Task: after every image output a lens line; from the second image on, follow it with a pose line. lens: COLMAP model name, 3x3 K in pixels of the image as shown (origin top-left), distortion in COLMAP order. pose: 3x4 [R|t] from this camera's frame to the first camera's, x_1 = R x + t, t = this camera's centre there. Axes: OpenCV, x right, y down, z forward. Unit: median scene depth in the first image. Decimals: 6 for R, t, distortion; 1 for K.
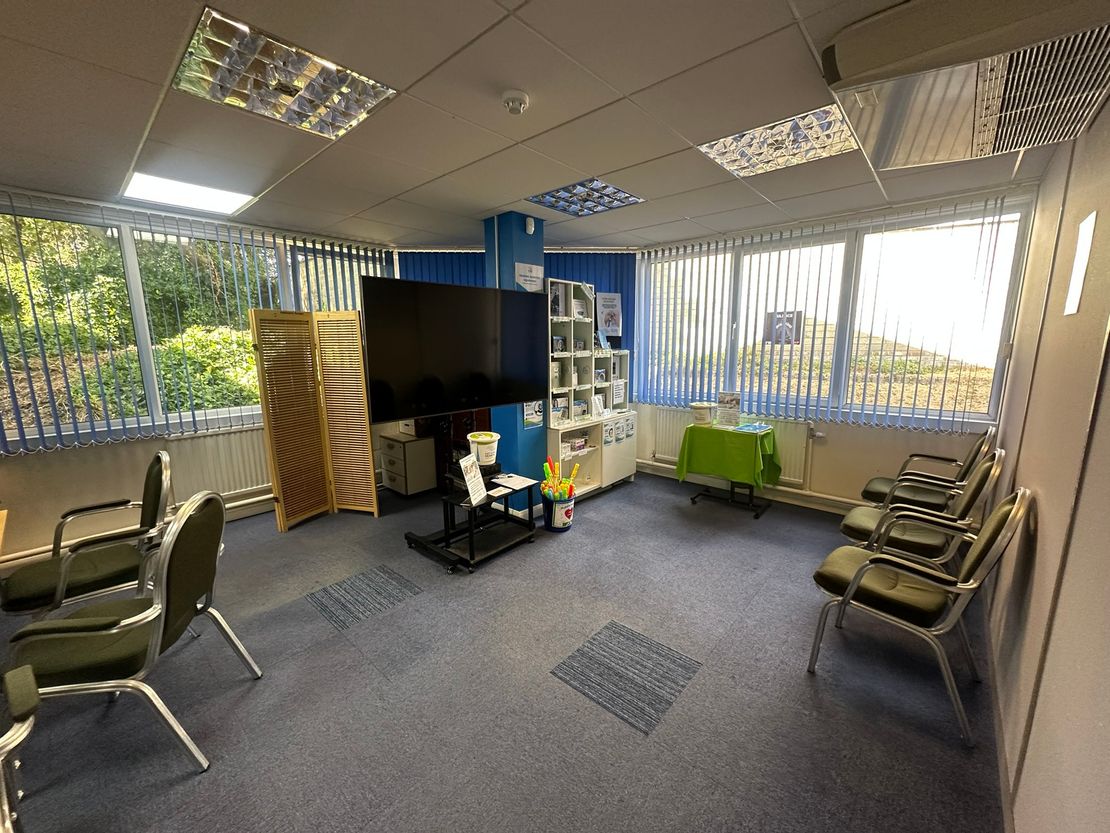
lens RADIAL K [[442.5, 0, 554.4], [0, 442.5, 418.2], [0, 0, 1]] dist [0.002597, 0.000137]
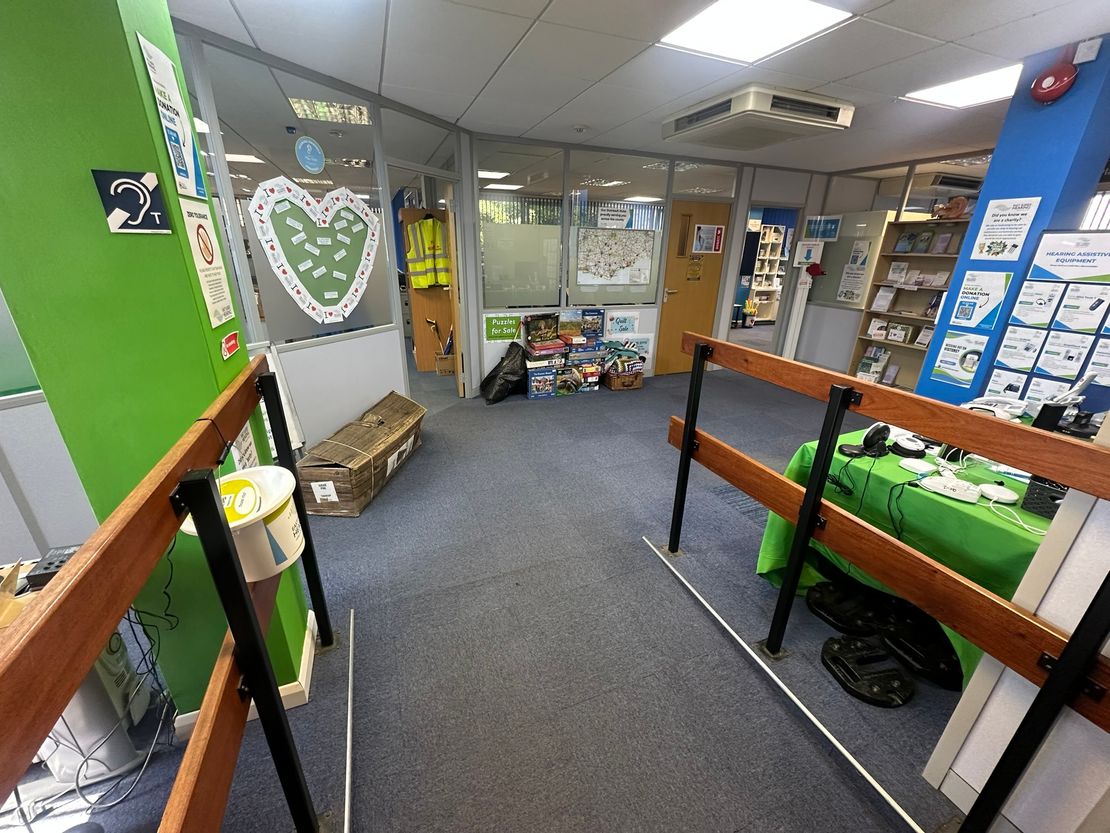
lens RADIAL K [[442.5, 0, 552.8], [0, 442.5, 418.9], [0, 0, 1]] dist [0.002597, 0.000137]
pose [[0.895594, 0.184516, -0.404803, 0.137784], [-0.102549, 0.971051, 0.215741, 0.321649], [0.432892, -0.151704, 0.888589, -1.861240]]
